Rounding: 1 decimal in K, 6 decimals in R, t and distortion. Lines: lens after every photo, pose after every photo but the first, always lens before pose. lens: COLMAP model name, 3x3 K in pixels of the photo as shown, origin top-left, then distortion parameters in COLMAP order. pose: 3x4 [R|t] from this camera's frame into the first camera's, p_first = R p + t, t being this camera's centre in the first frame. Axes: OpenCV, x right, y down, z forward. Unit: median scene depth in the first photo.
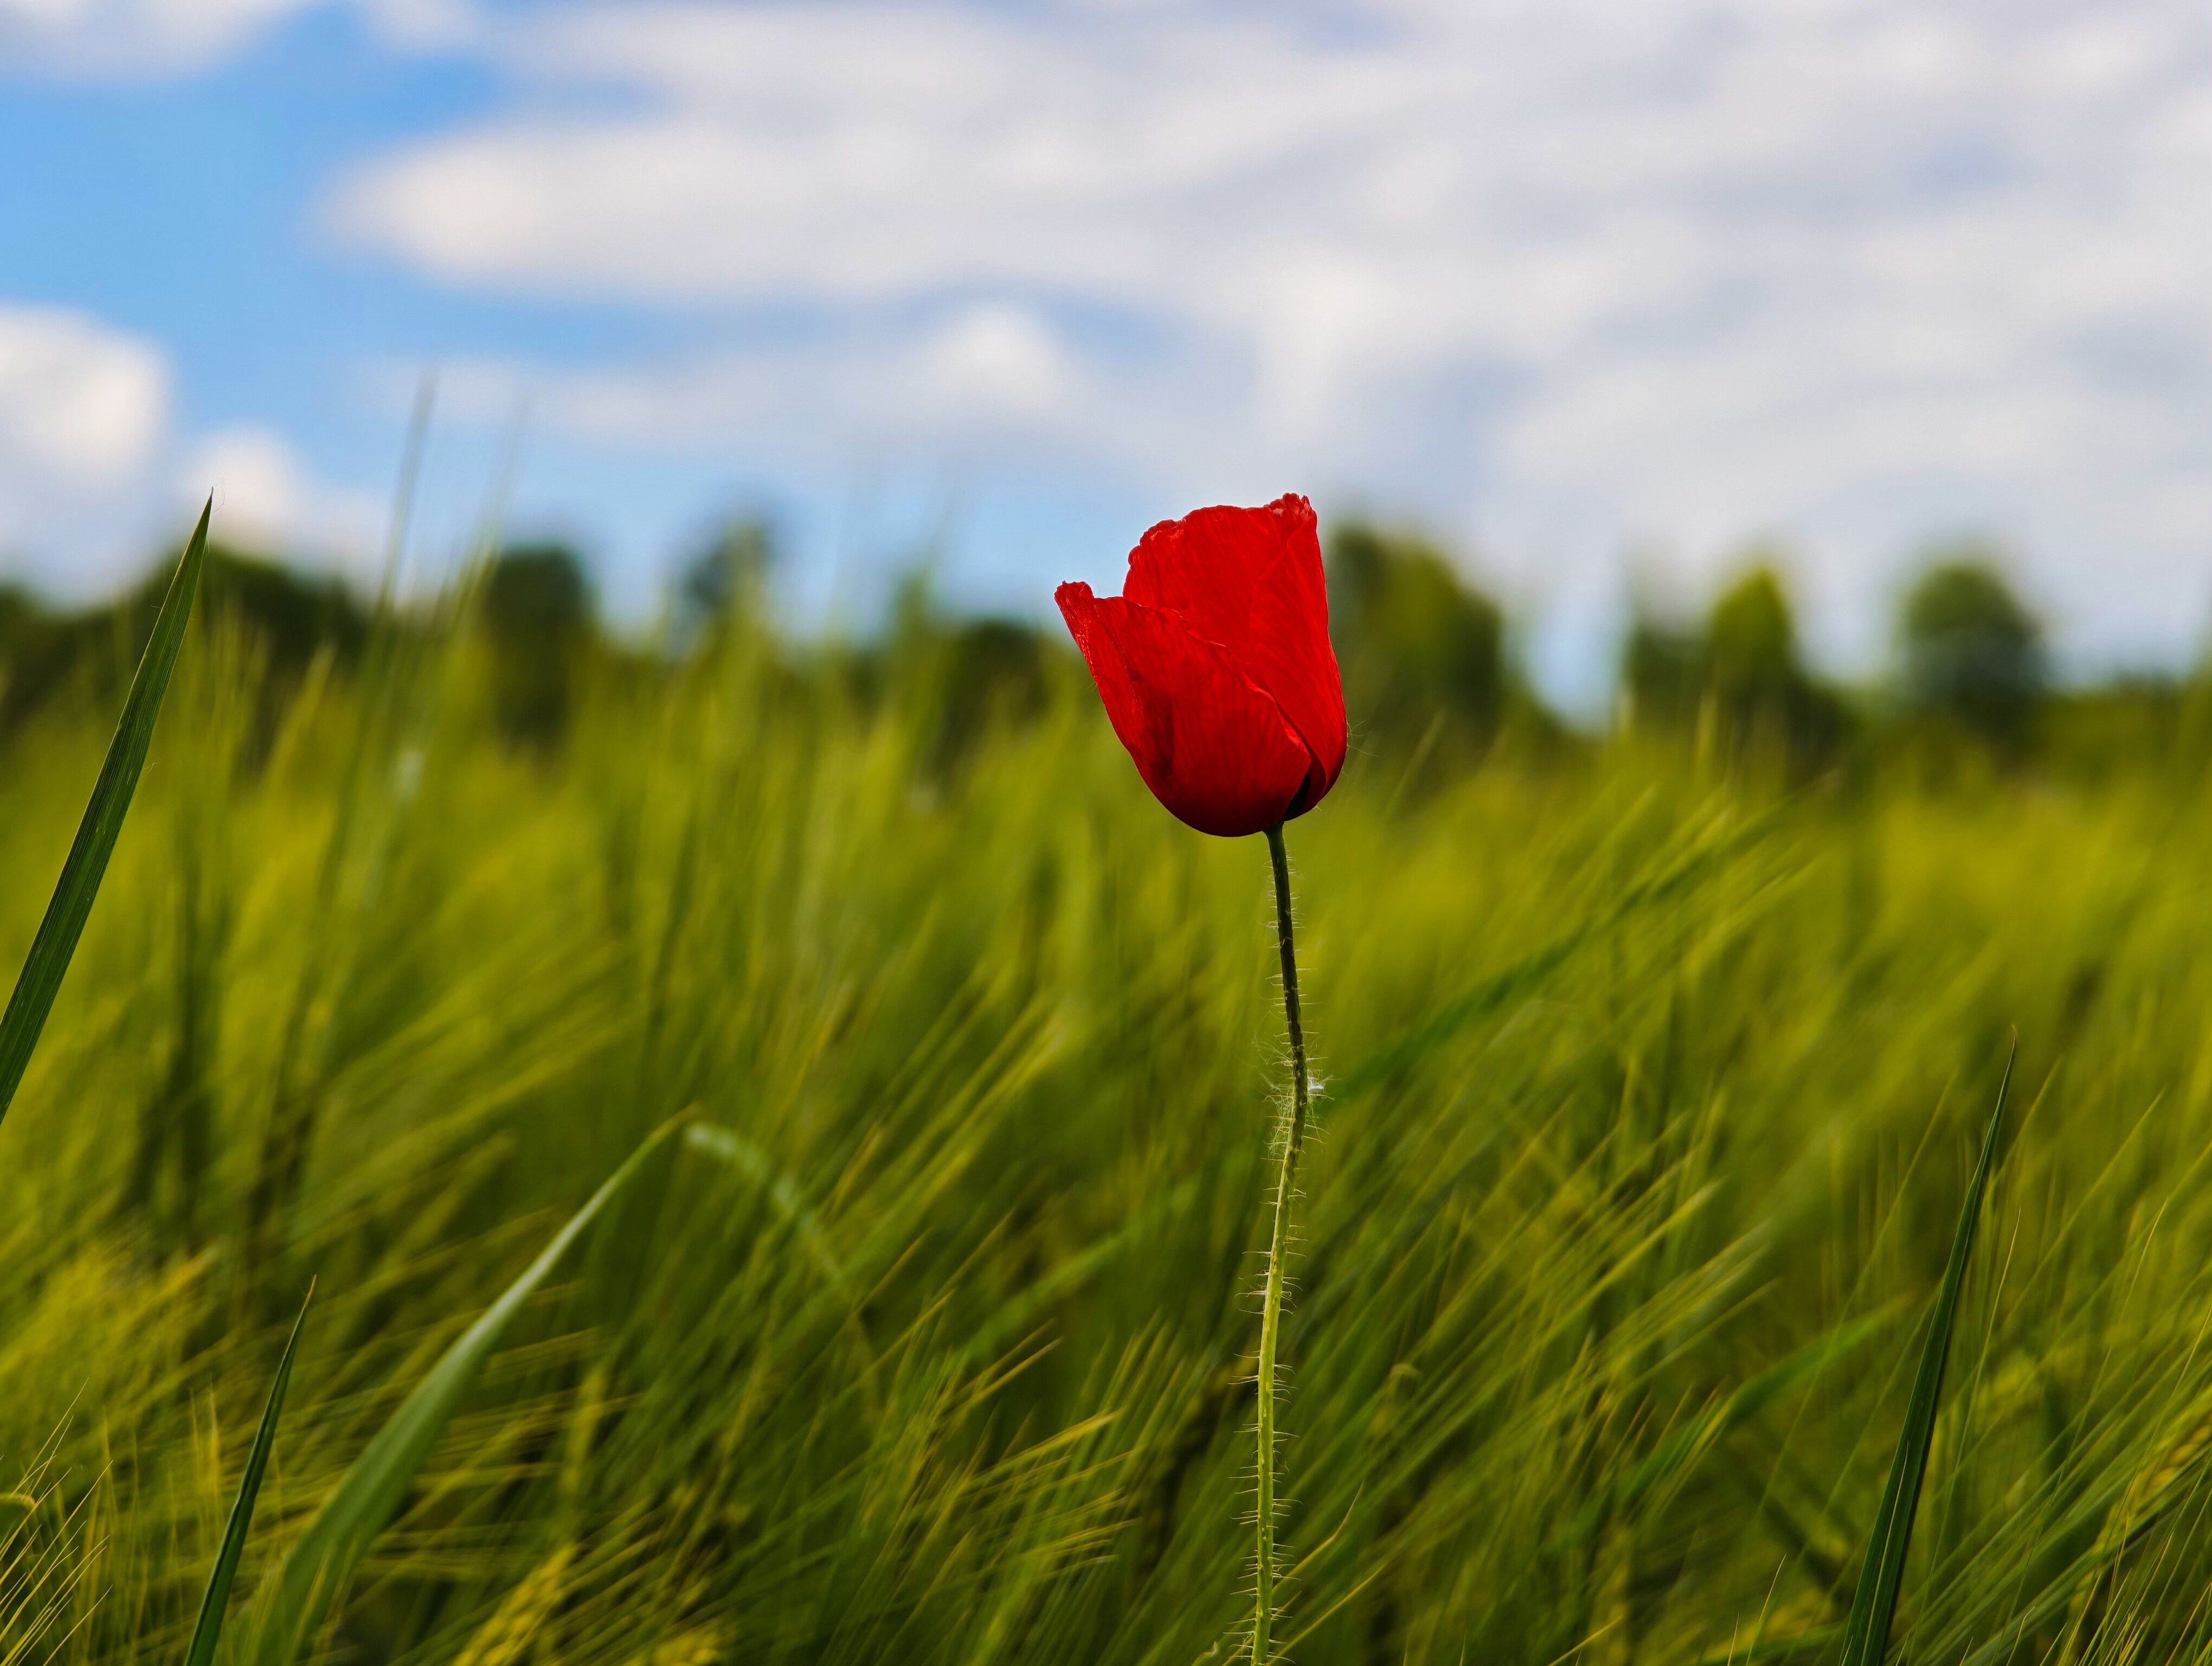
lens RADIAL K [[6431.8, 0, 1106.0], [0, 6431.8, 833.0], [0, 0, 1]] dist [-0.876229, -0.820013]
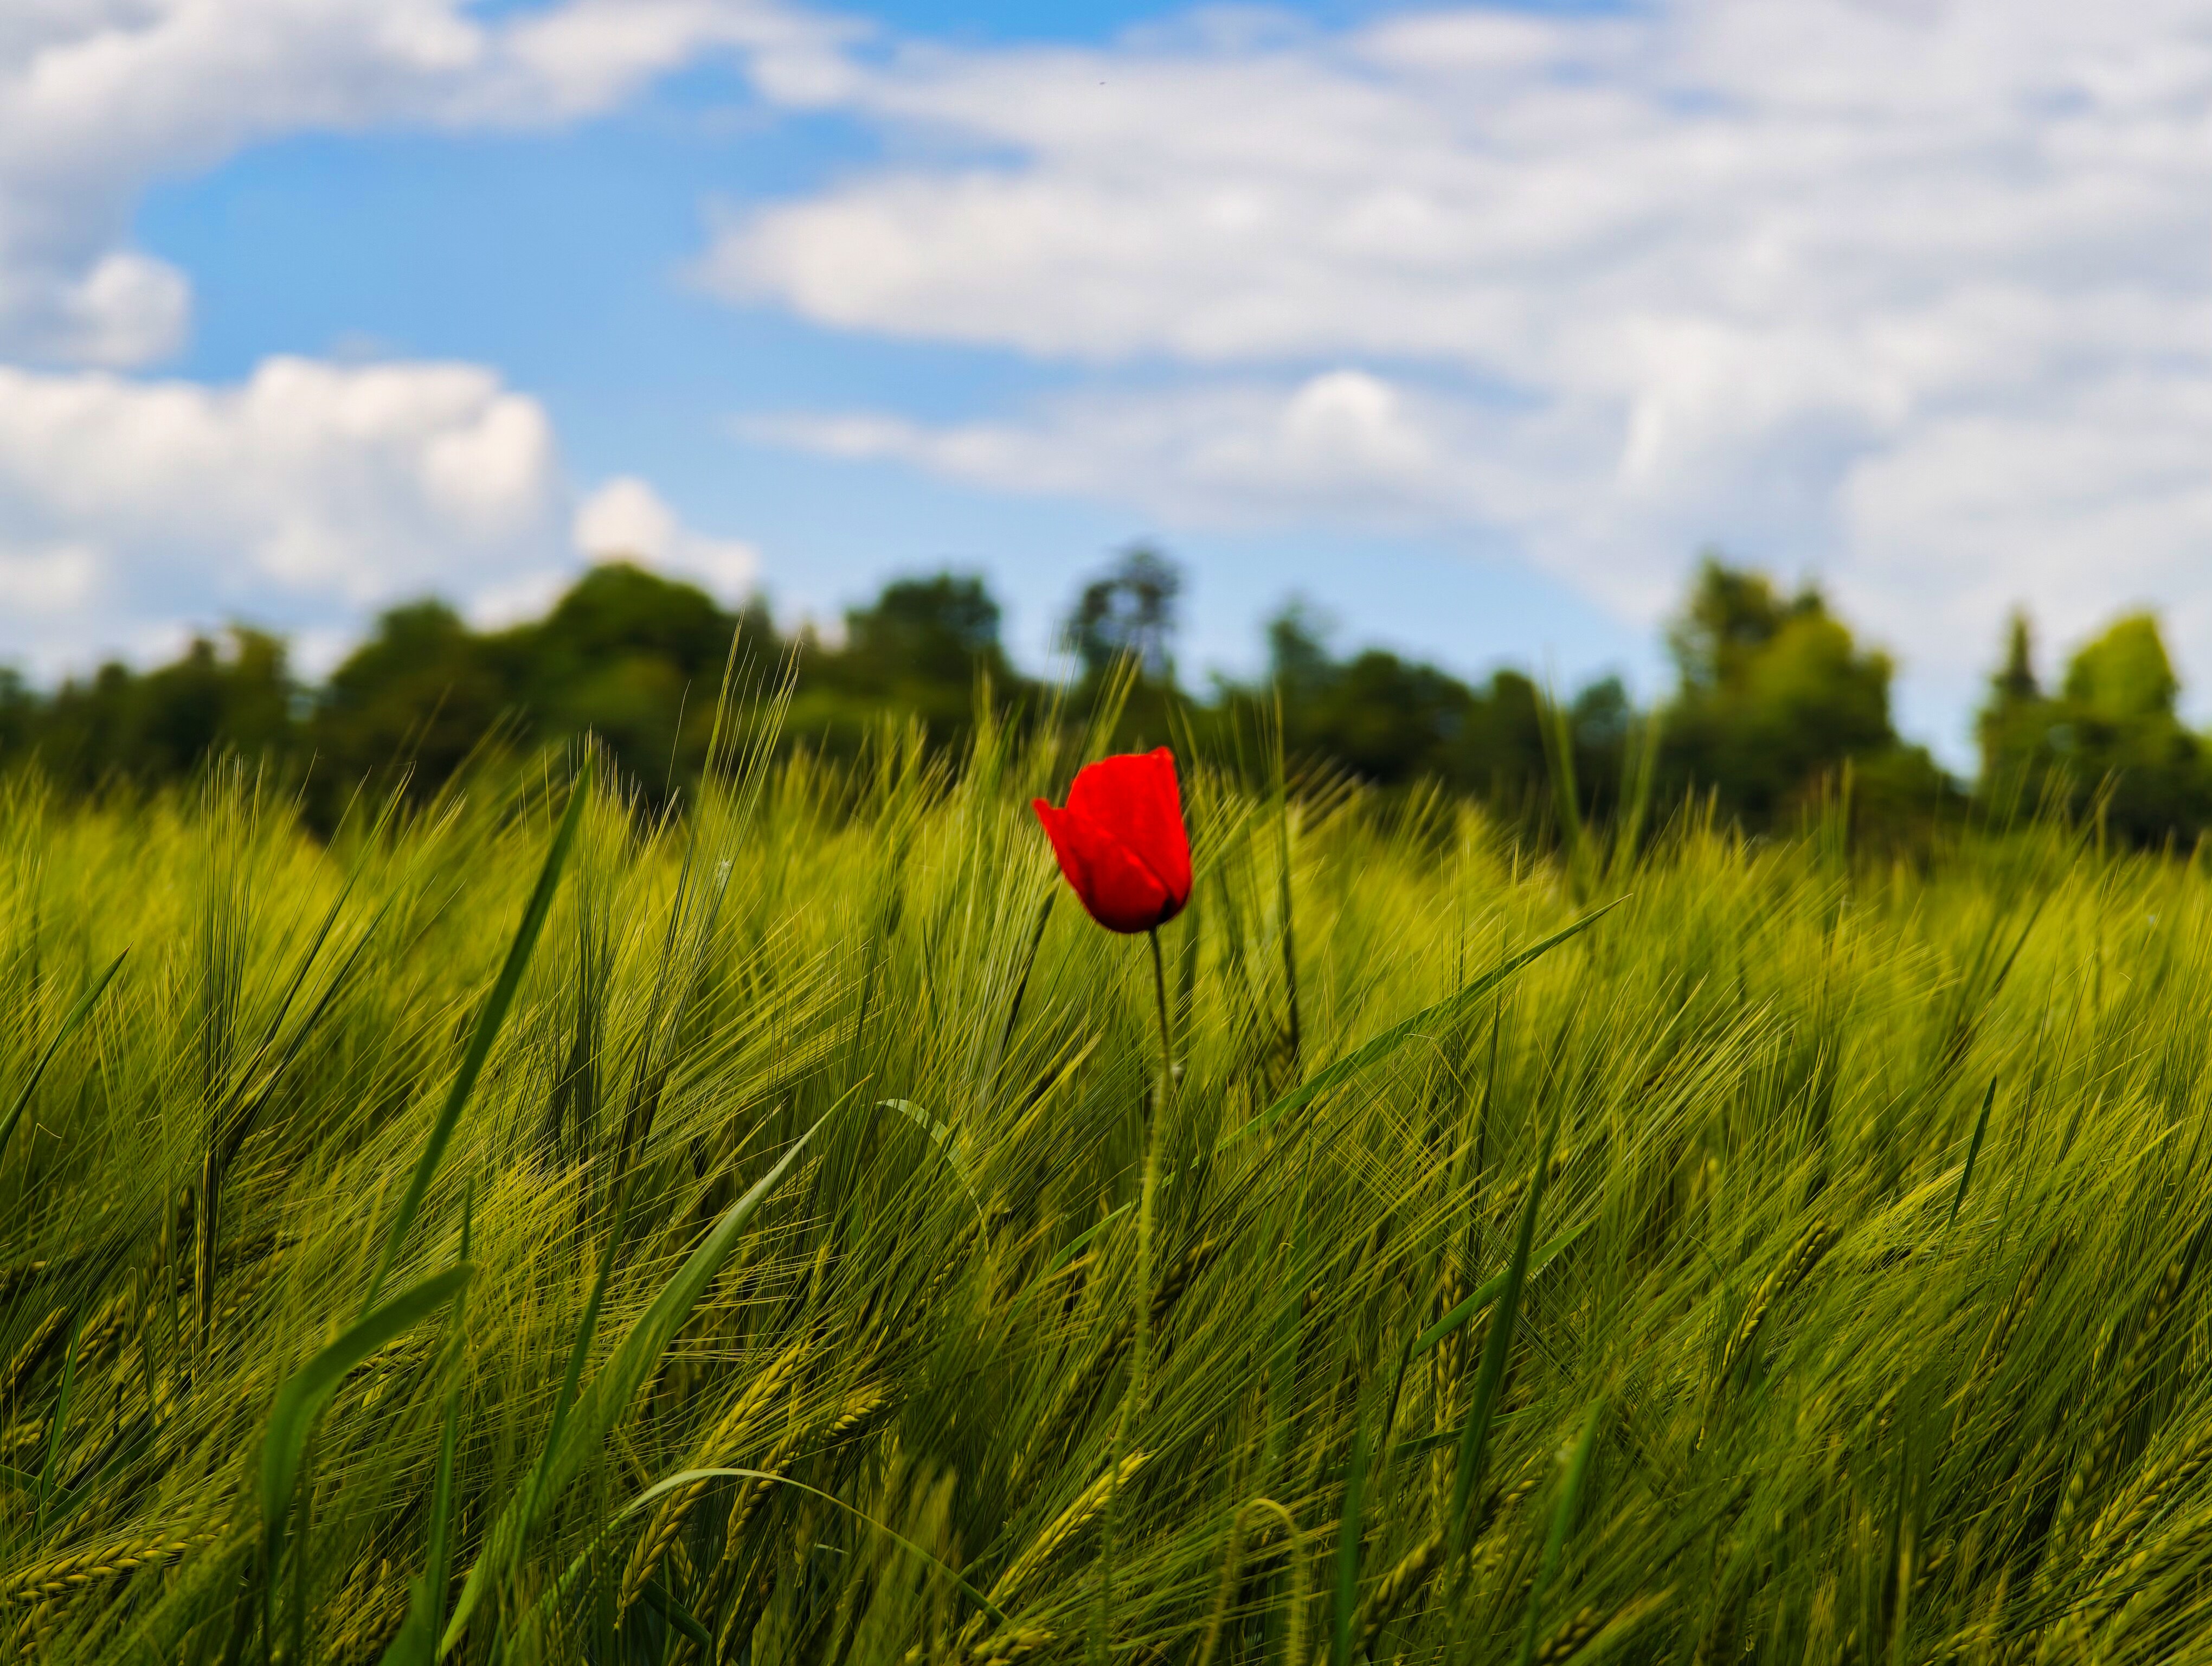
lens RADIAL K [[6431.8, 0, 1106.0], [0, 6431.8, 833.0], [0, 0, 1]] dist [-0.876229, -0.820013]
pose [[0.998060, 0.017661, -0.059706, 0.076789], [-0.017982, 0.999827, -0.004843, -0.012313], [0.059610, 0.005908, 0.998204, -0.565582]]
